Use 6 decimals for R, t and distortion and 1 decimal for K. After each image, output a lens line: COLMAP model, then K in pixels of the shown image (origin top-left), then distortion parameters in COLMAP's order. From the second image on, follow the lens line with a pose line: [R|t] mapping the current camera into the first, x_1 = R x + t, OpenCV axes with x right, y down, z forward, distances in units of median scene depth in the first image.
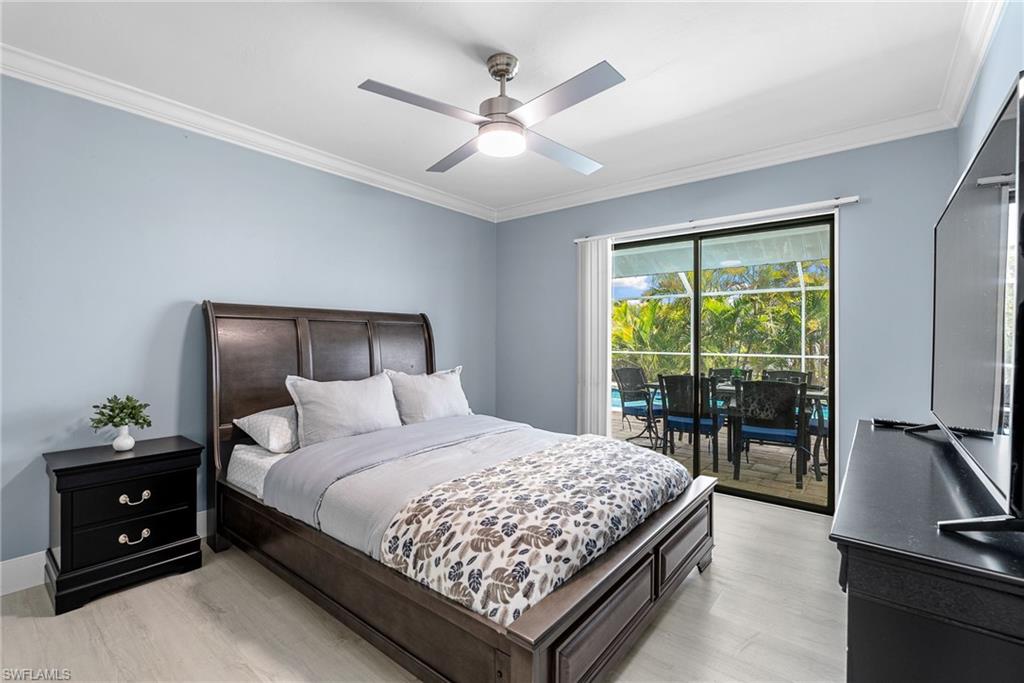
lens RADIAL K [[457.5, 0, 509.6], [0, 457.5, 338.3], [0, 0, 1]] dist [-0.002176, -0.000226]
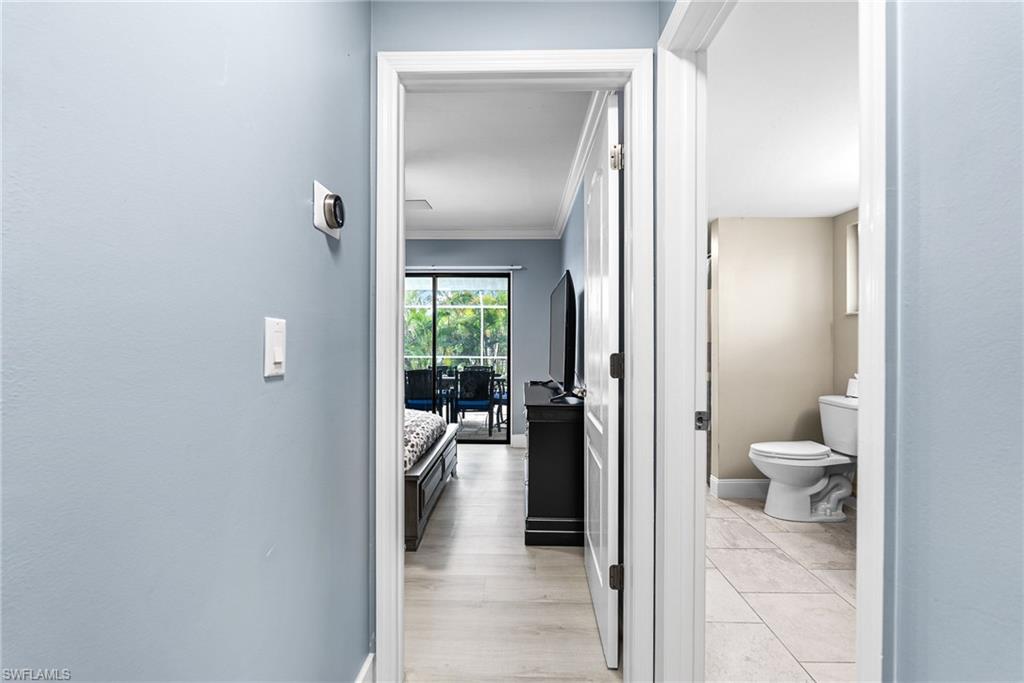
lens RADIAL K [[457.5, 0, 511.4], [0, 457.5, 340.9], [0, 0, 1]] dist [-0.002176, -0.000226]
pose [[0.795001, 0.003510, 0.606598, -0.301862], [-0.000325, 0.999986, -0.005361, -0.000265], [-0.606608, 0.004065, 0.794991, -0.344277]]
